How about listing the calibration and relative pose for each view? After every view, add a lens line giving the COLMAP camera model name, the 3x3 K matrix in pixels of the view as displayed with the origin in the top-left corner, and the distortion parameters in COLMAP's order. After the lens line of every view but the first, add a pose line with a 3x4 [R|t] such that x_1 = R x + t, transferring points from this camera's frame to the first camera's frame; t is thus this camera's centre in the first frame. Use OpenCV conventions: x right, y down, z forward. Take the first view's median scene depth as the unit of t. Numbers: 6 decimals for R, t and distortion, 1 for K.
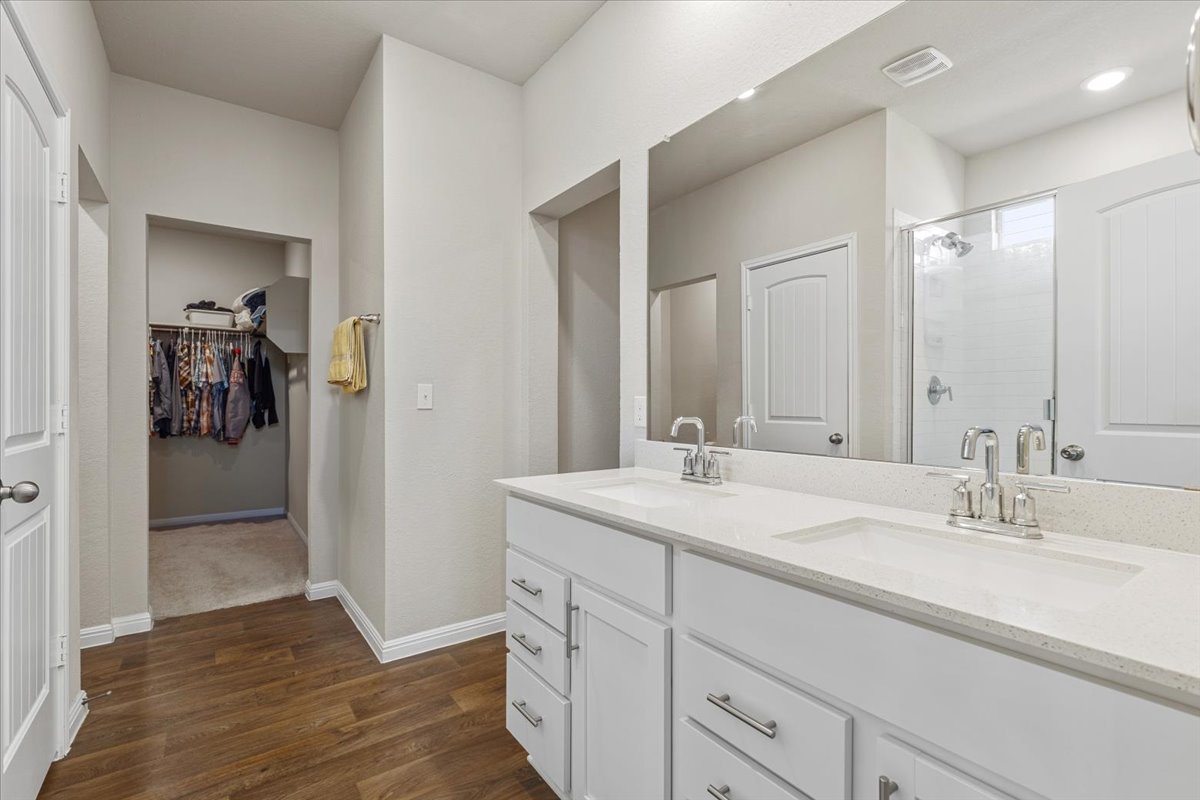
lens RADIAL K [[543.9, 0, 602.1], [0, 543.9, 402.3], [0, 0, 1]] dist [0.003553, 0.000358]
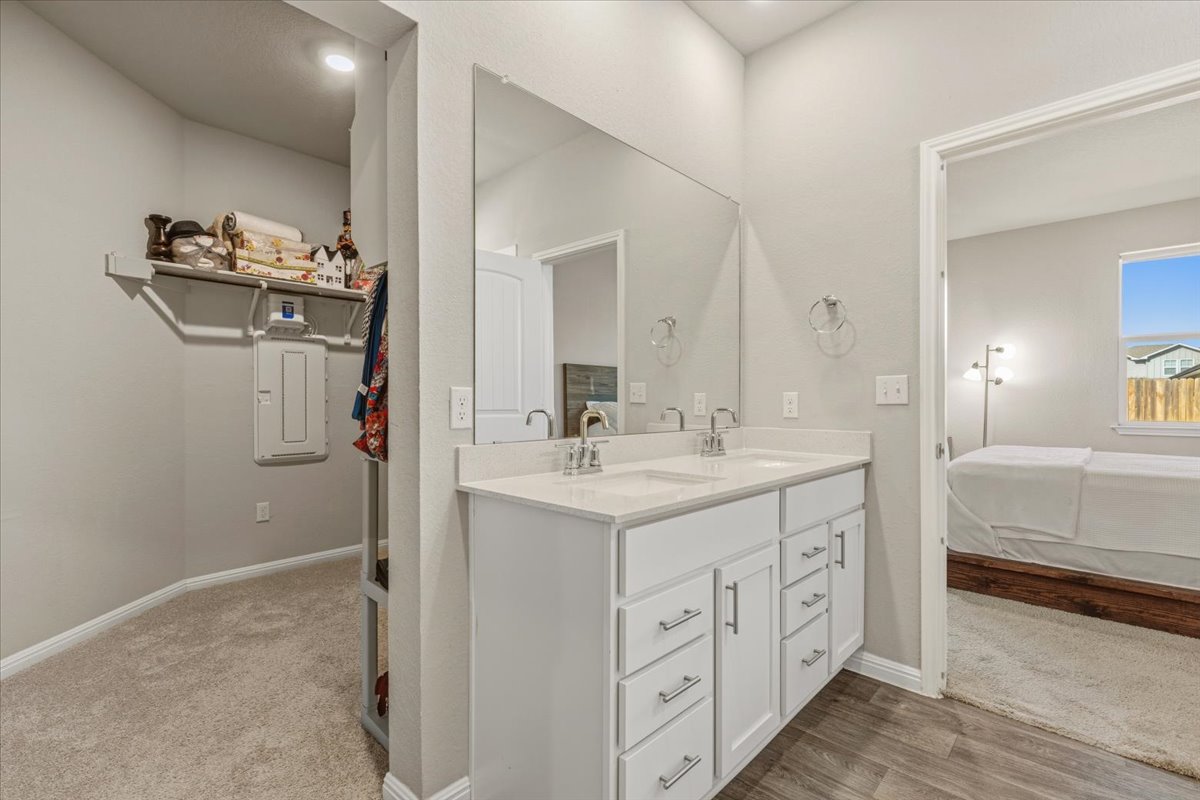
lens RADIAL K [[543.9, 0, 597.7], [0, 543.9, 402.6], [0, 0, 1]] dist [0.003553, 0.000358]
pose [[-0.210048, -0.003949, 0.977683, -0.862209], [-0.005785, 0.999979, 0.002796, 0.008696], [-0.977674, -0.005069, -0.210066, 1.219017]]
